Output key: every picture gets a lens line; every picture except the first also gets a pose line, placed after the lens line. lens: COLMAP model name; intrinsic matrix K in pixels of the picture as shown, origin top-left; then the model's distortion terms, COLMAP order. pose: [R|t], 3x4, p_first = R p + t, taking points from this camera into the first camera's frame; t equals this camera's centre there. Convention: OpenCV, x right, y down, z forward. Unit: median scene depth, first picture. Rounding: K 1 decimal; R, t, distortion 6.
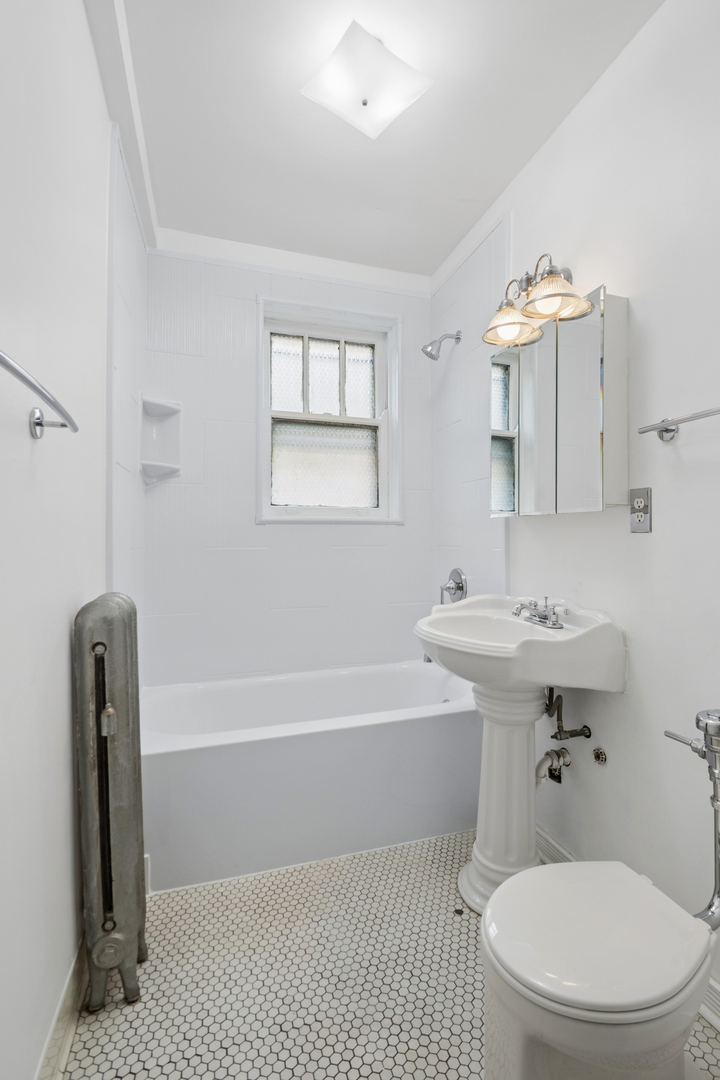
lens RADIAL K [[498.8, 0, 360.0], [0, 498.8, 540.0], [0, 0, 1]] dist [0.001697, -0.015342]
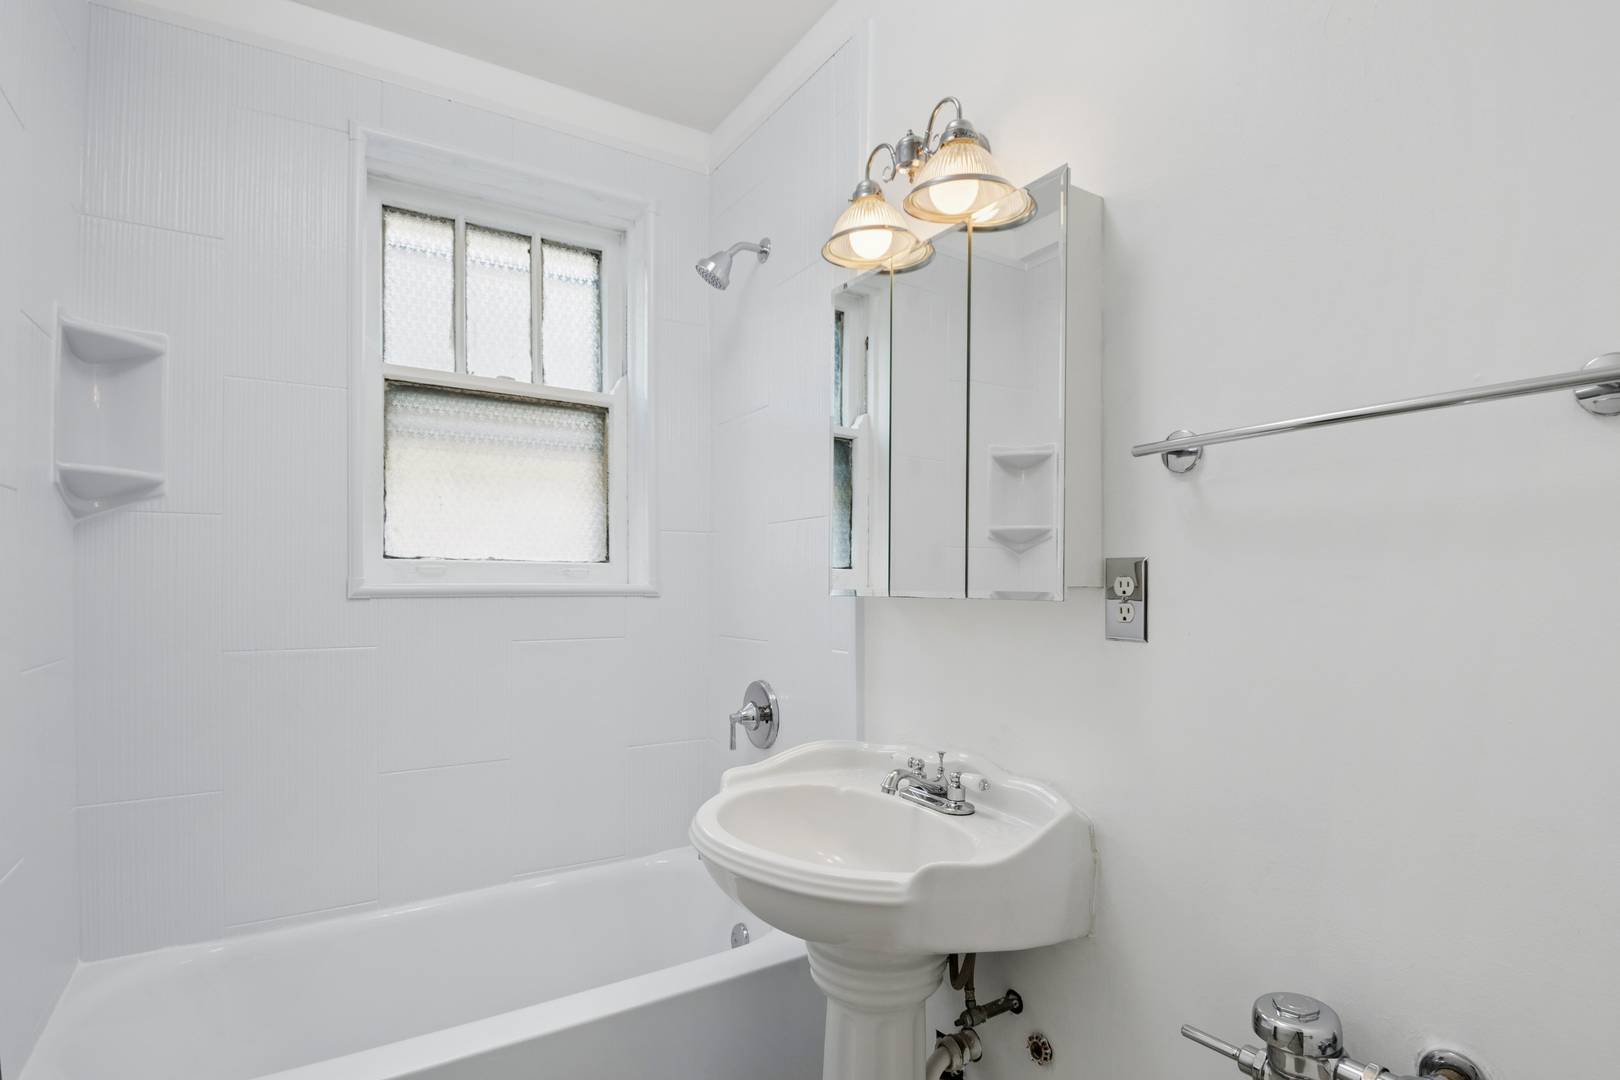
lens RADIAL K [[817.1, 0, 788.6], [0, 817.1, 579.5], [0, 0, 1]] dist [-0.016284, -0.001049]
pose [[0.965611, -0.001563, 0.259986, -0.004183], [0.005401, 0.999887, -0.014046, -0.041898], [-0.259935, 0.014967, 0.965510, 0.154218]]
